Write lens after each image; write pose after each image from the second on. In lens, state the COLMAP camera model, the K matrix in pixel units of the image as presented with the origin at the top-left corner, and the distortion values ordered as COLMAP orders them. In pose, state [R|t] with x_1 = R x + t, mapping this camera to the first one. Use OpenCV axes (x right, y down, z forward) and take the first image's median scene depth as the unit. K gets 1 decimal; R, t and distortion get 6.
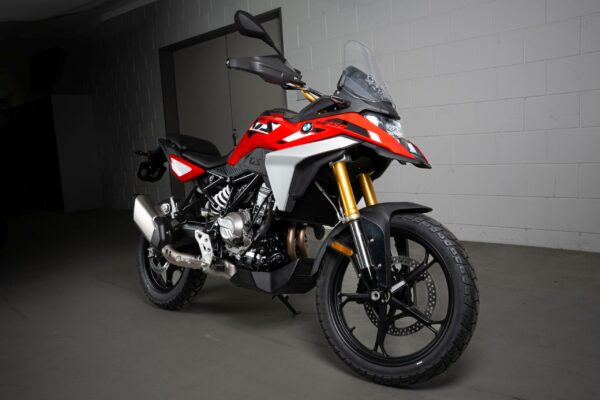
lens RADIAL K [[483.2, 0, 300.0], [0, 483.2, 200.0], [0, 0, 1]] dist [-0.076417, 0.002745]
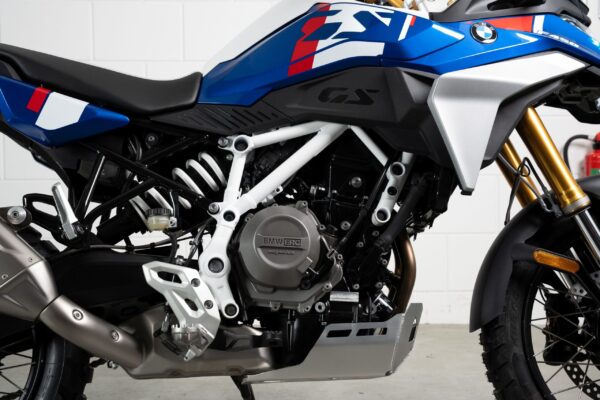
lens RADIAL K [[993.1, 0, 300.0], [0, 993.1, 200.0], [0, 0, 1]] dist [0.161100, 0.055797]
pose [[0.677535, 0.016825, 0.735298, -0.809475], [0.058800, 0.995299, -0.076956, 0.089810], [-0.733137, 0.095376, 0.673360, 0.384927]]
